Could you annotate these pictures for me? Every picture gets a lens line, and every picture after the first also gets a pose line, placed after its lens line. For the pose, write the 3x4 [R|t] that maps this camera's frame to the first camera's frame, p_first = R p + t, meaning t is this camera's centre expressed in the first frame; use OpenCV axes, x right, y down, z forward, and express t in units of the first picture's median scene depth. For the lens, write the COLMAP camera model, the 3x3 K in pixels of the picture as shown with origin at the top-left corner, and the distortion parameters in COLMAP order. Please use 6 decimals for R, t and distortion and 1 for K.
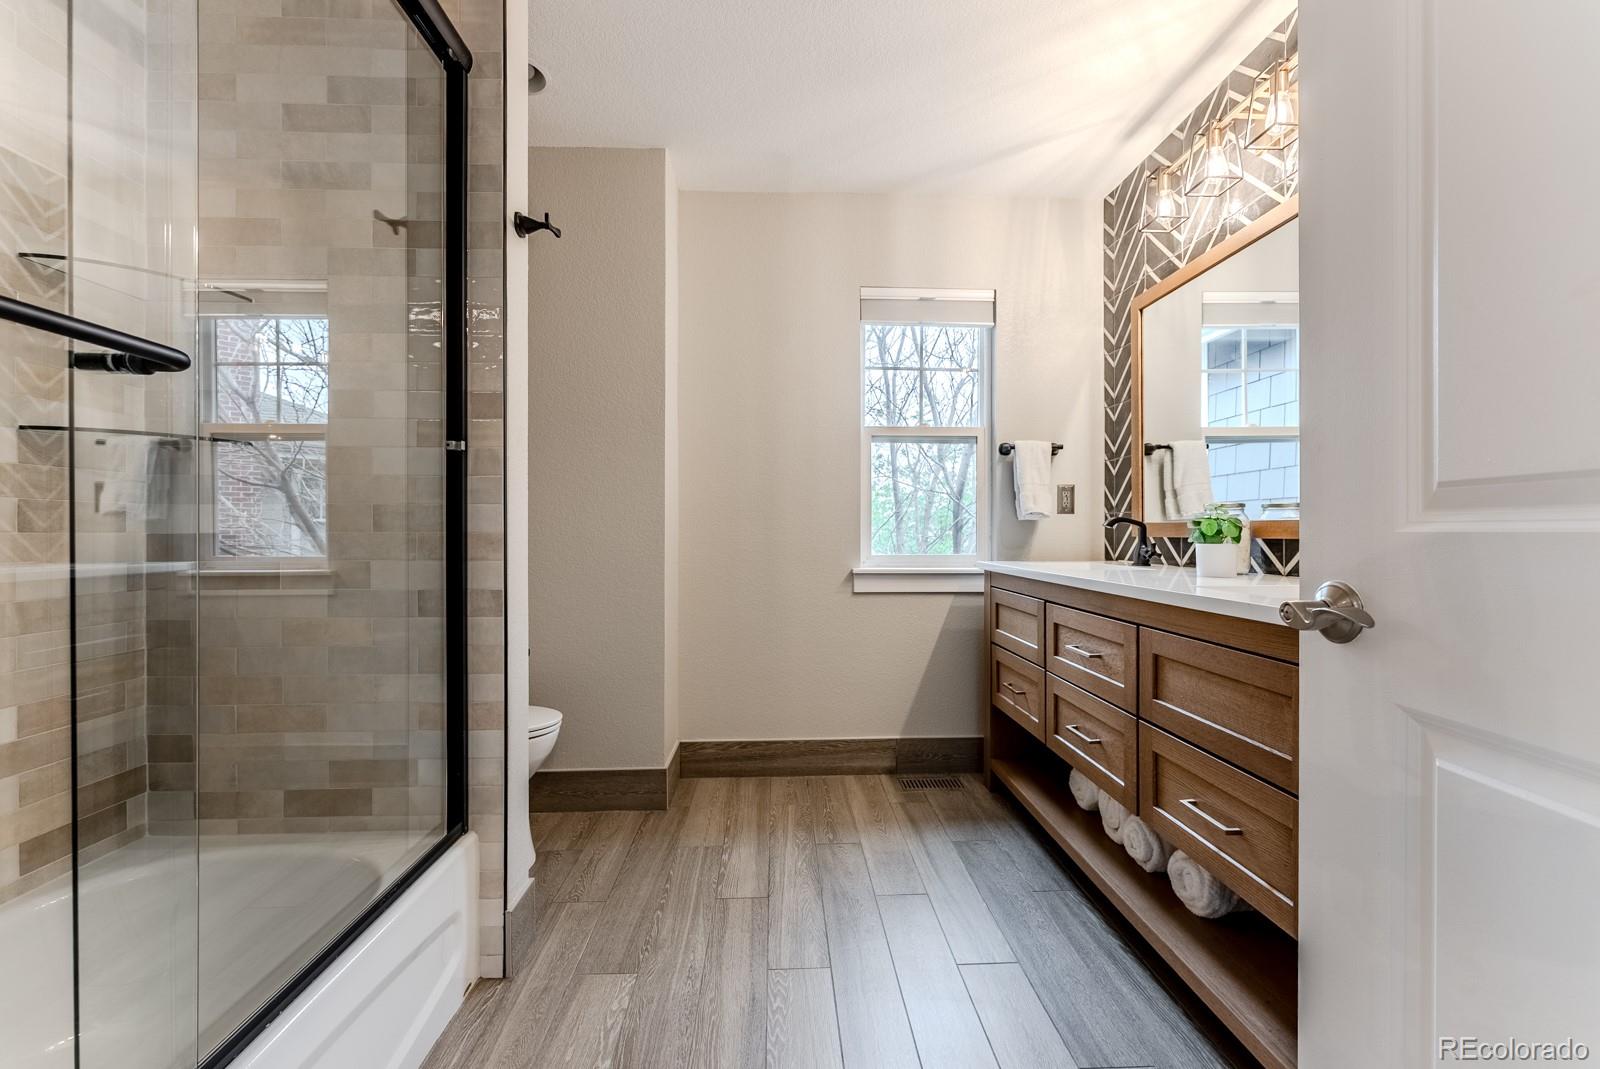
lens RADIAL K [[732.0, 0, 796.1], [0, 732.0, 540.3], [0, 0, 1]] dist [0.000204, 0.000440]
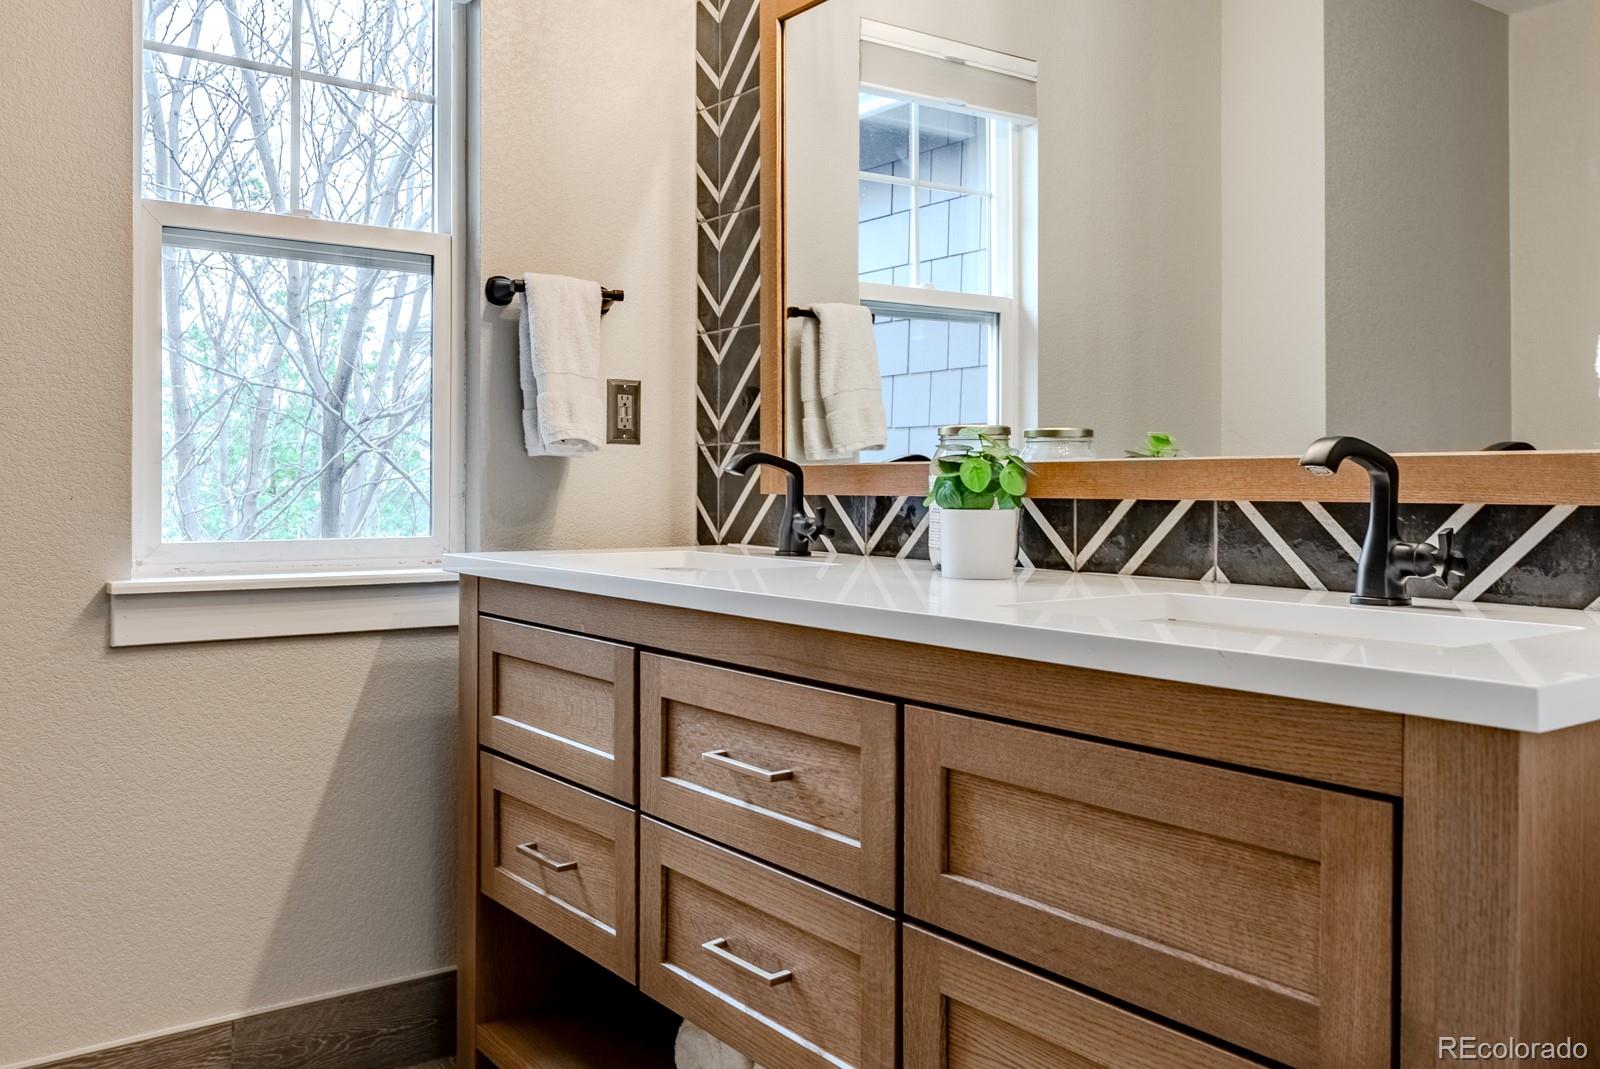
lens RADIAL K [[1367.2, 0, 800.7], [0, 1367.2, 496.0], [0, 0, 1]] dist [-0.004454, 0.002698]
pose [[0.827151, -0.001053, 0.561978, -0.020177], [0.002177, 0.999997, -0.001331, -0.002459], [-0.561975, 0.002324, 0.827151, 0.251100]]
